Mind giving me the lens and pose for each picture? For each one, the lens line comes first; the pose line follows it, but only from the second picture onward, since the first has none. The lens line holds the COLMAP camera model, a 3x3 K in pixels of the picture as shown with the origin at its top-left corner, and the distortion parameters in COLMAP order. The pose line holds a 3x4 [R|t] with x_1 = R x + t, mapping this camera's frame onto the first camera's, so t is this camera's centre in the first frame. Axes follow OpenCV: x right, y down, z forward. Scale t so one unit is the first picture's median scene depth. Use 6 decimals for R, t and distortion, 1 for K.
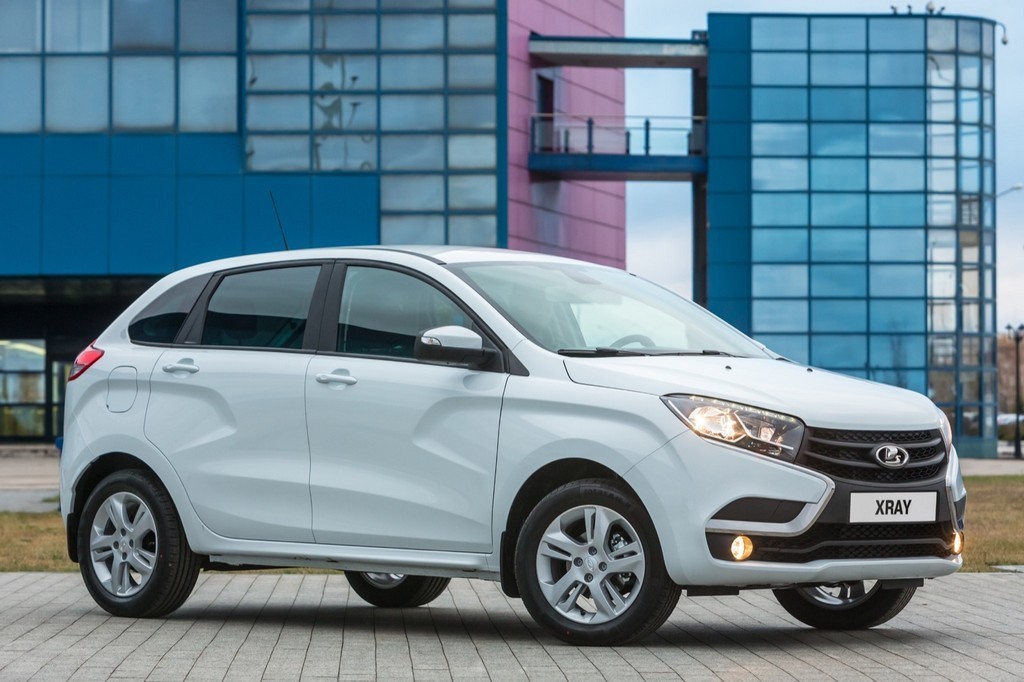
lens RADIAL K [[3354.8, 0, 512.0], [0, 3354.8, 341.0], [0, 0, 1]] dist [-0.027658, -0.270070]
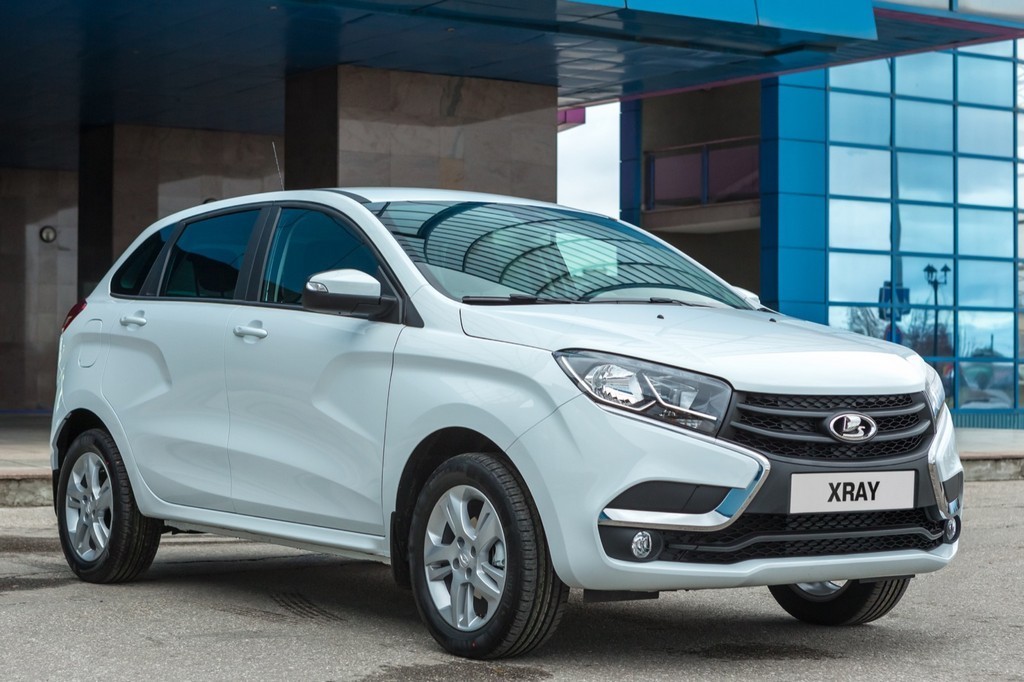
lens RADIAL K [[2031.5, 0, 512.0], [0, 2031.5, 341.0], [0, 0, 1]] dist [0.033228, 0.087914]
pose [[0.988608, 0.000723, -0.150510, 0.105871], [0.001121, 0.999925, 0.012168, 0.007783], [0.150507, -0.012198, 0.988534, 0.509081]]
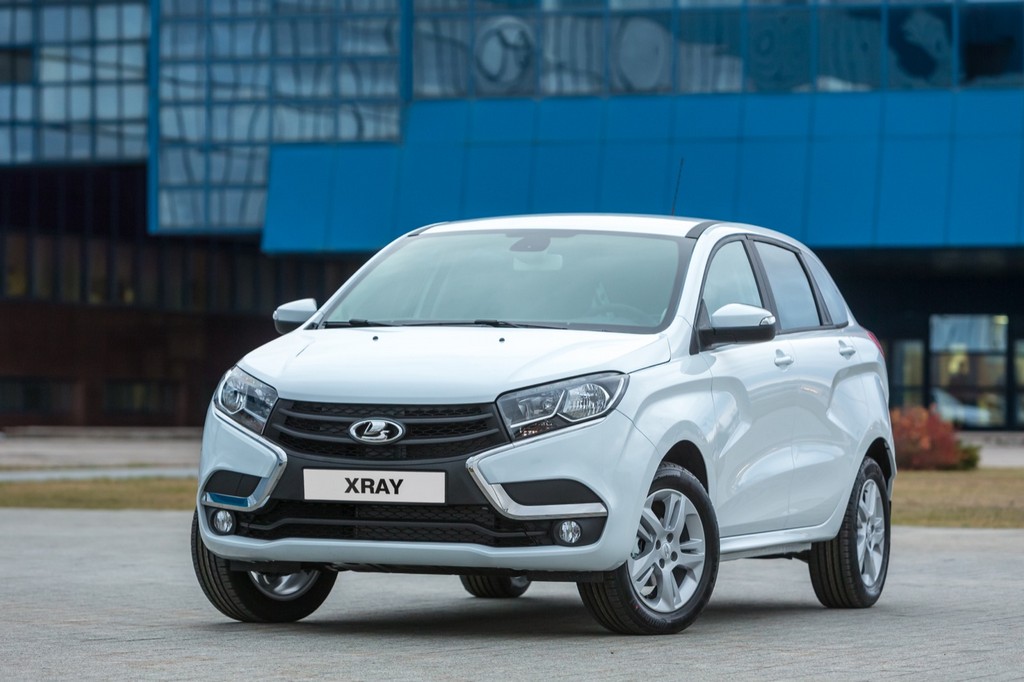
lens RADIAL K [[4311.1, 0, 512.0], [0, 4311.1, 341.0], [0, 0, 1]] dist [-0.011963, -3.375892]
pose [[0.361385, -0.013542, -0.932318, 1.242815], [0.013757, 0.999863, -0.009190, 0.020761], [0.932315, -0.009505, 0.361522, 0.601583]]
